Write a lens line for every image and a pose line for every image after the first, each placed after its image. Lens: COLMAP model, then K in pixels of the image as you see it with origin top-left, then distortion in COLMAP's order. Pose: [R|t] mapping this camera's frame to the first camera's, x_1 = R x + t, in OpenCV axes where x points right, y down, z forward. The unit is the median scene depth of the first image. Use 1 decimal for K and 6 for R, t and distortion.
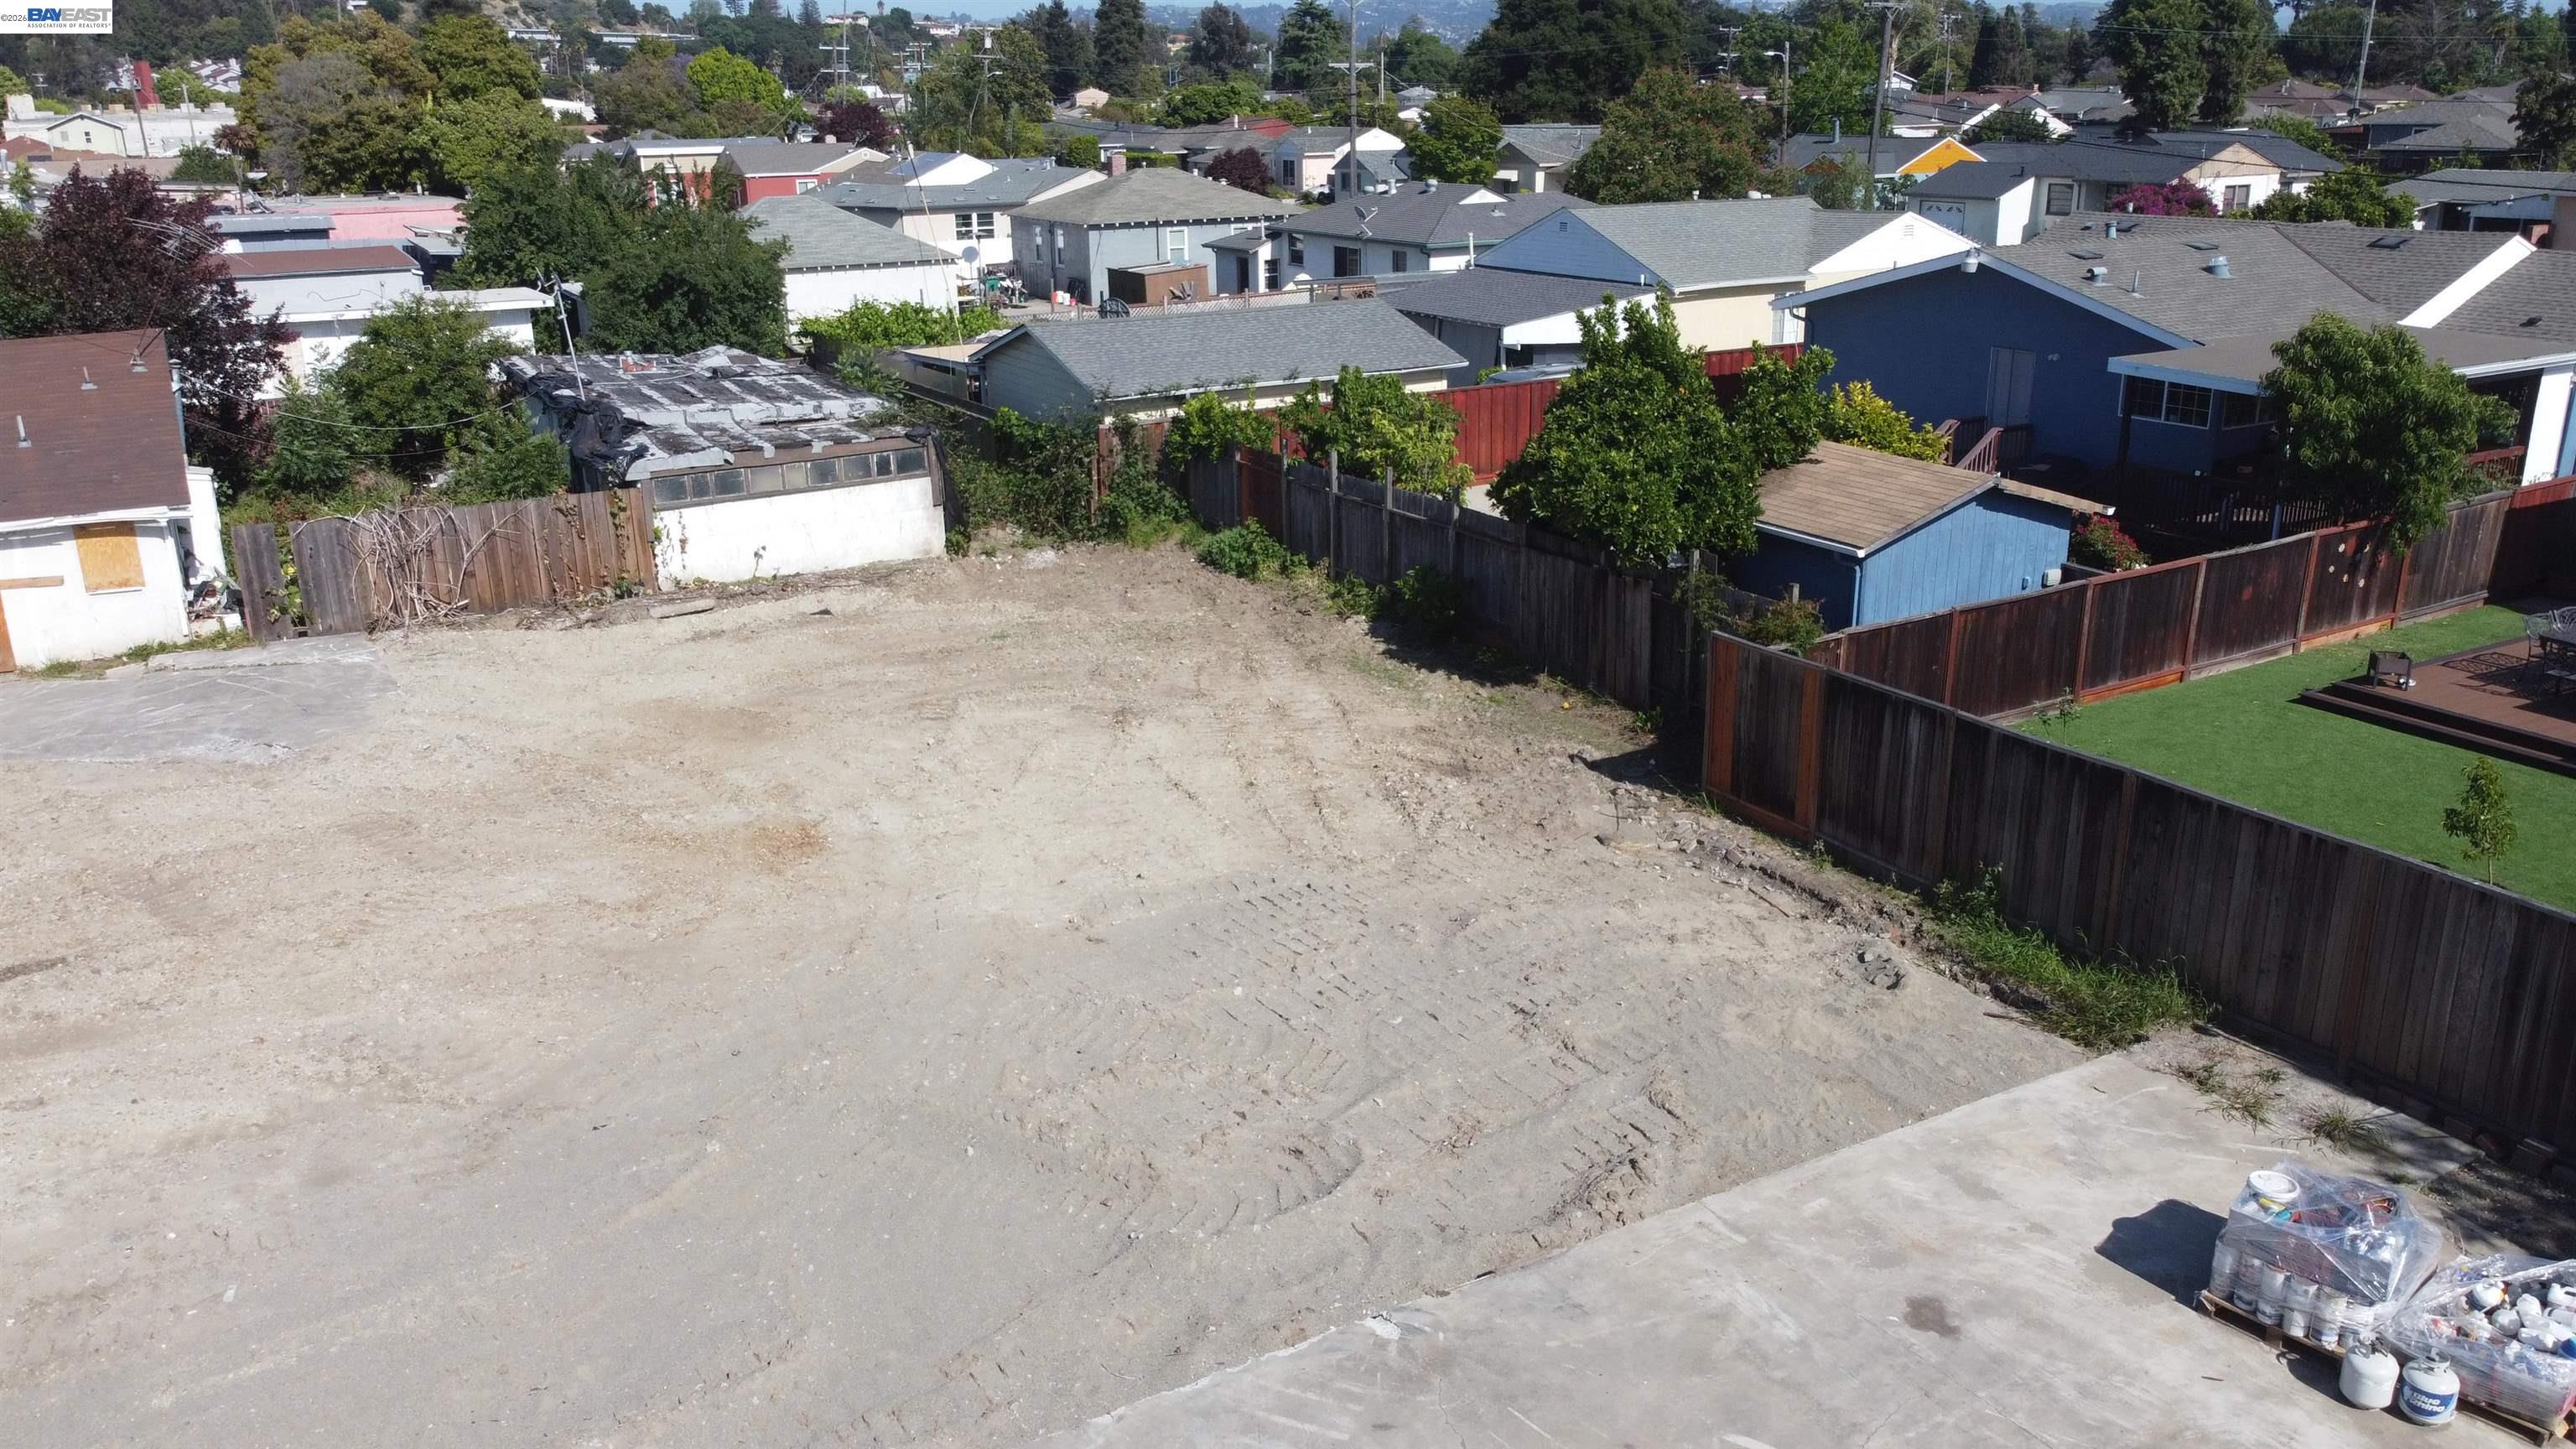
lens RADIAL K [[1958.2, 0, 1293.1], [0, 1958.2, 692.7], [0, 0, 1]] dist [0.009049, -0.018809]
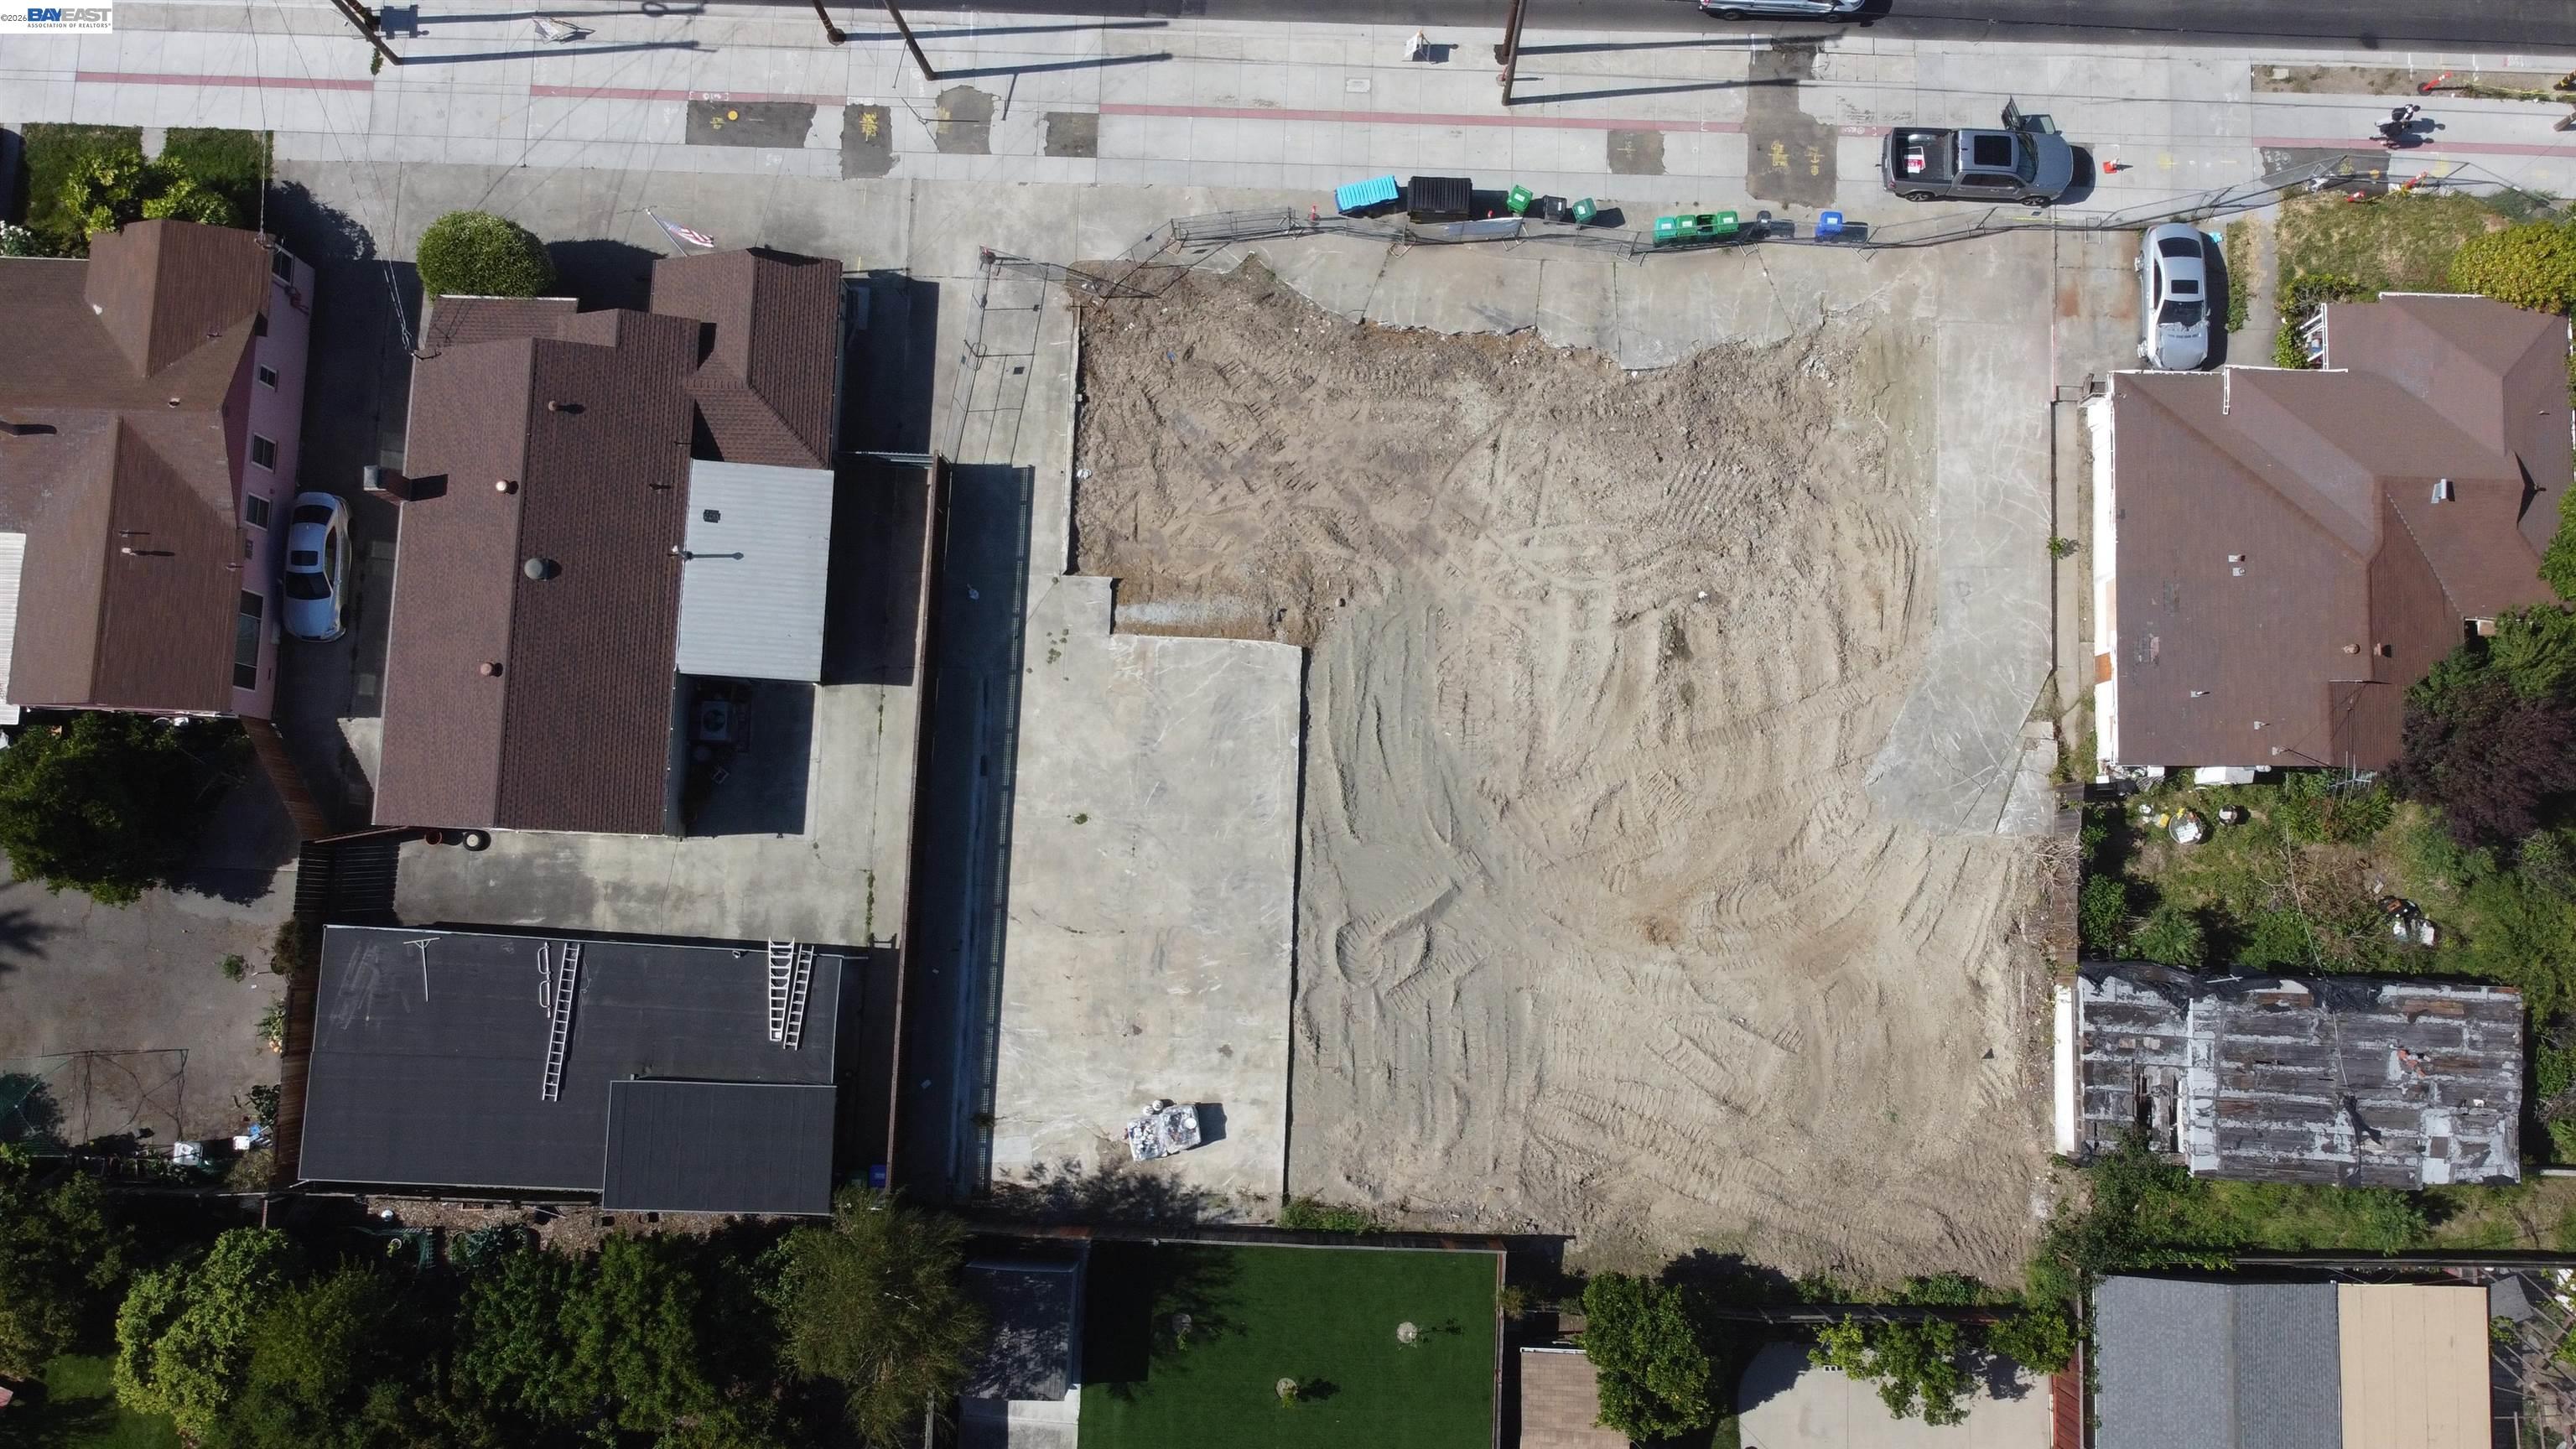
lens RADIAL K [[1951.5, 0, 1292.5], [0, 1951.5, 705.7], [0, 0, 1]] dist [0.003813, -0.001470]
pose [[-0.520214, 0.850625, -0.076249, -0.041618], [-0.235556, -0.057092, 0.970182, -1.835035], [0.820908, 0.522663, 0.230070, -0.151260]]
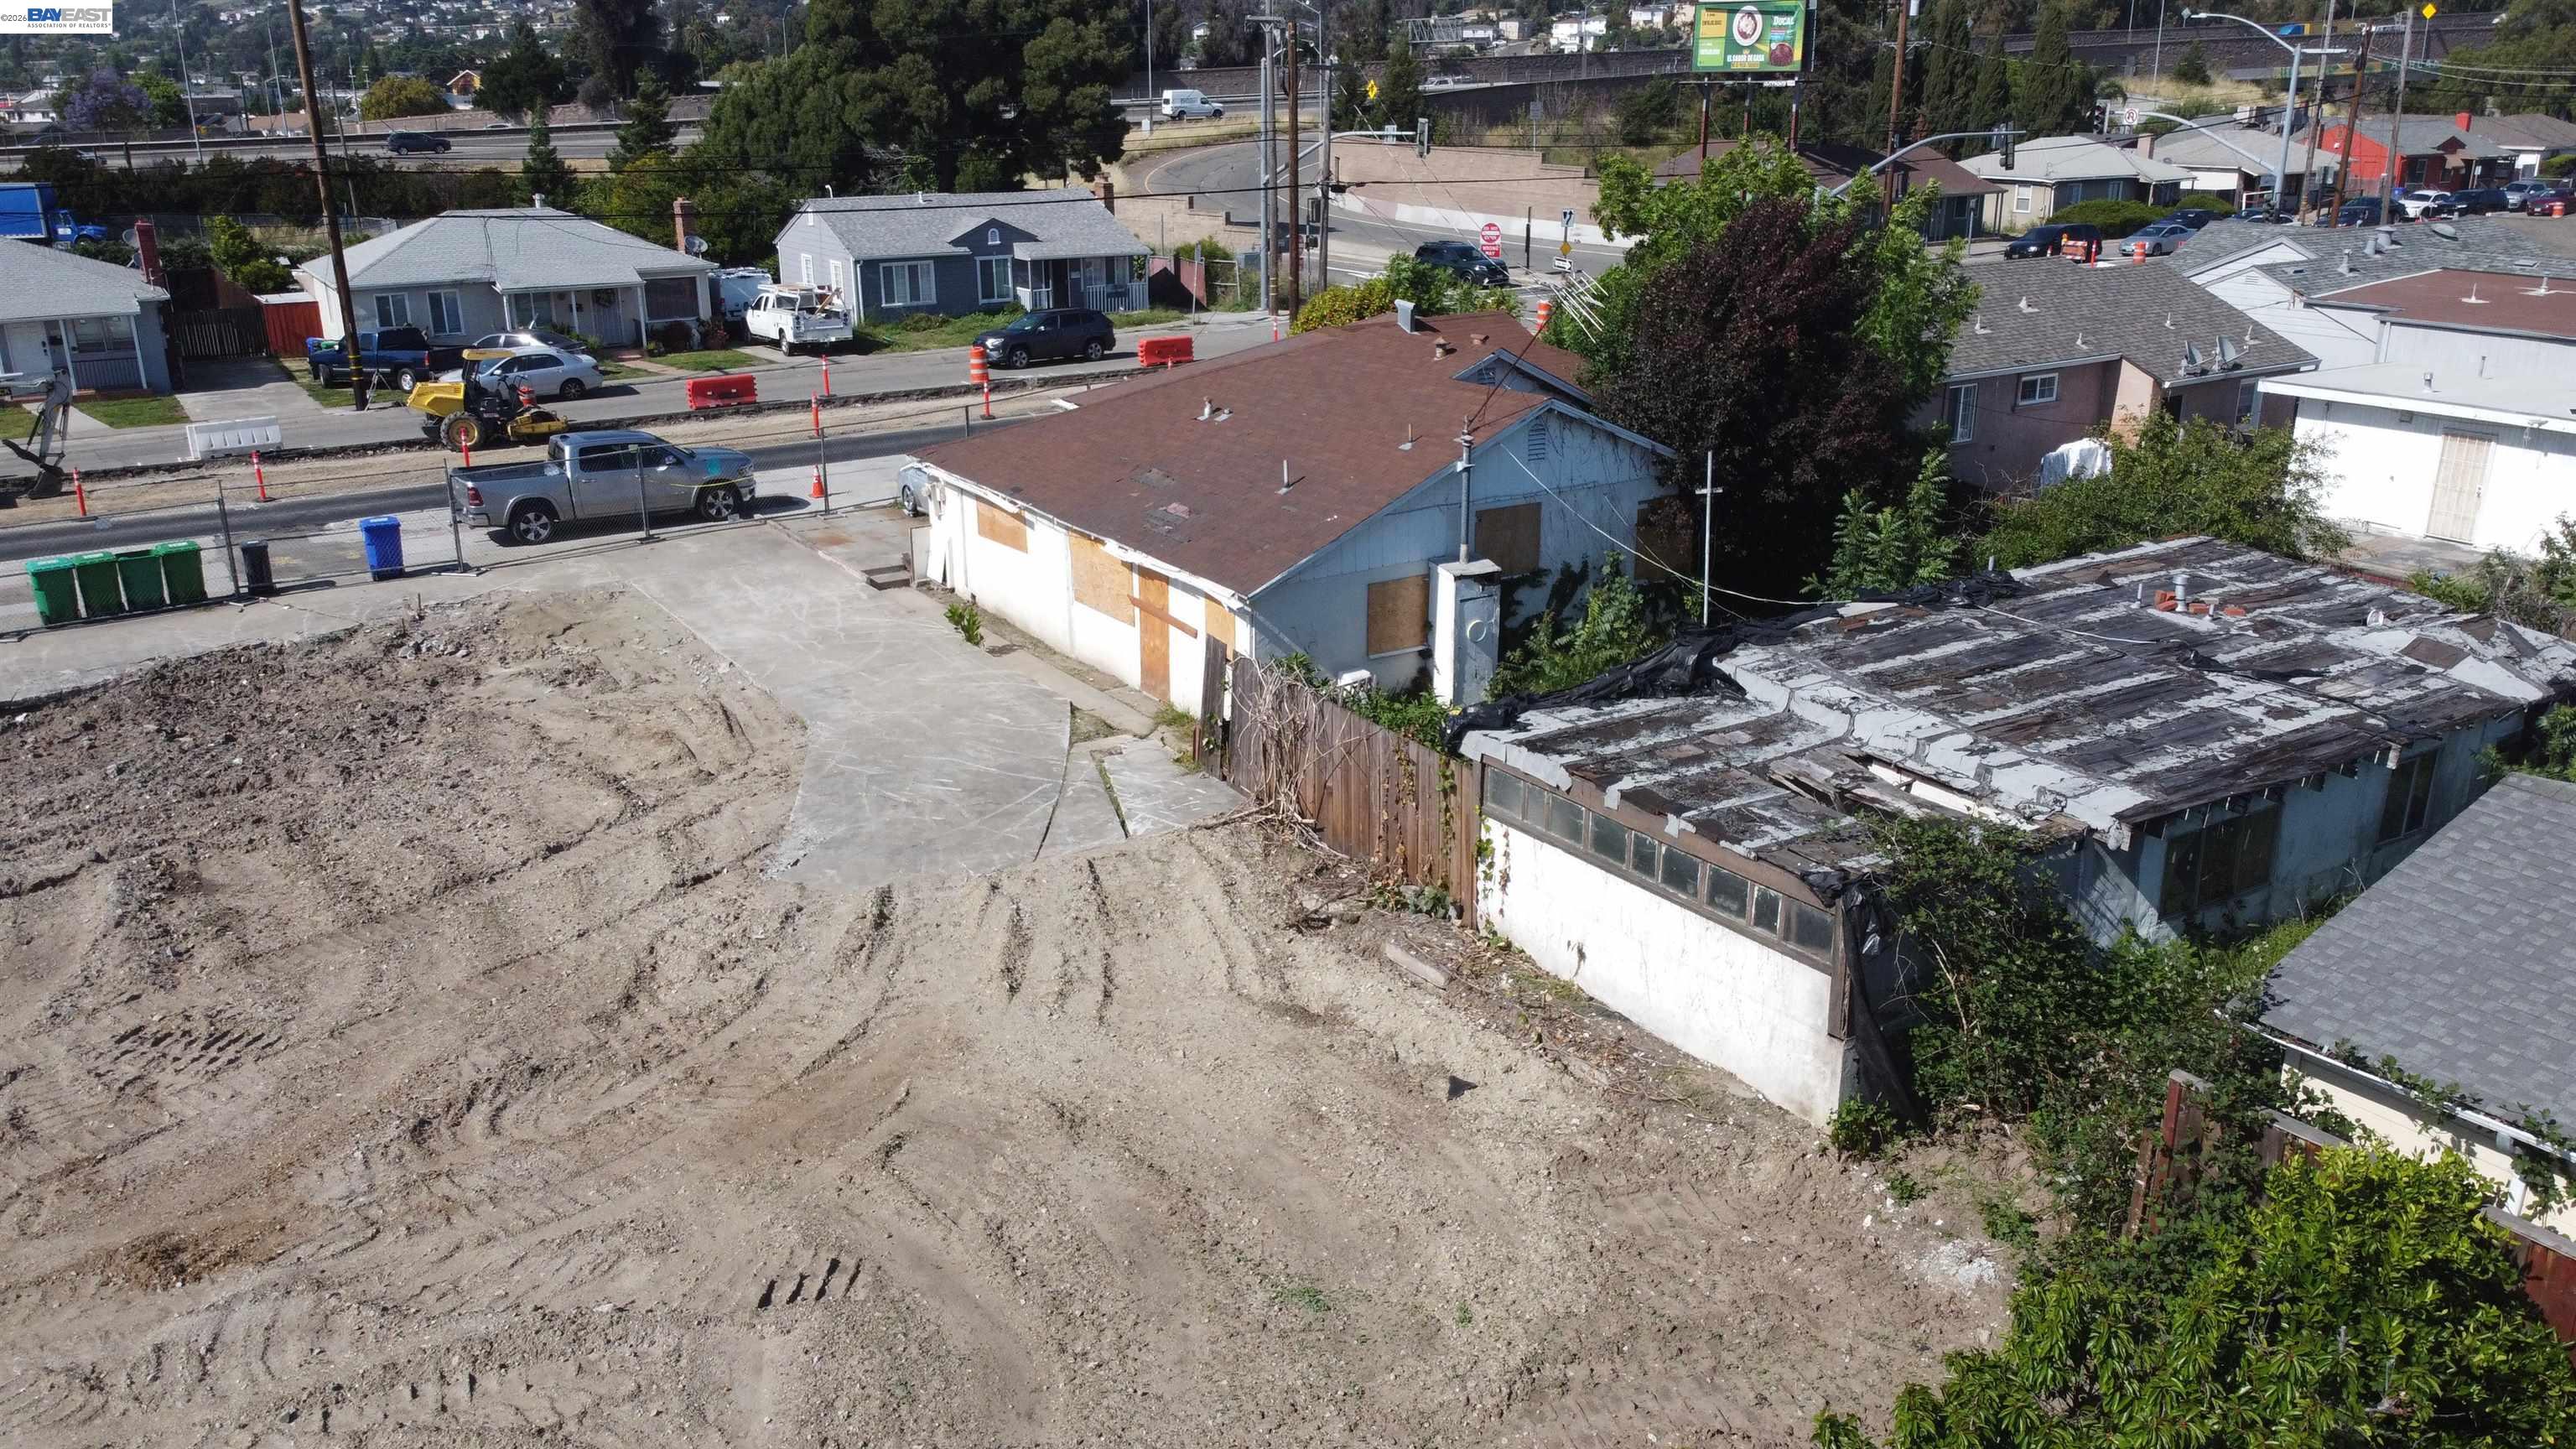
lens RADIAL K [[1958.2, 0, 1293.1], [0, 1958.2, 692.7], [0, 0, 1]] dist [0.009049, -0.018809]
pose [[0.056788, 0.319383, -0.945923, 0.281459], [-0.287448, 0.912564, 0.290863, -0.326024], [0.956111, 0.255386, 0.143629, 0.936434]]
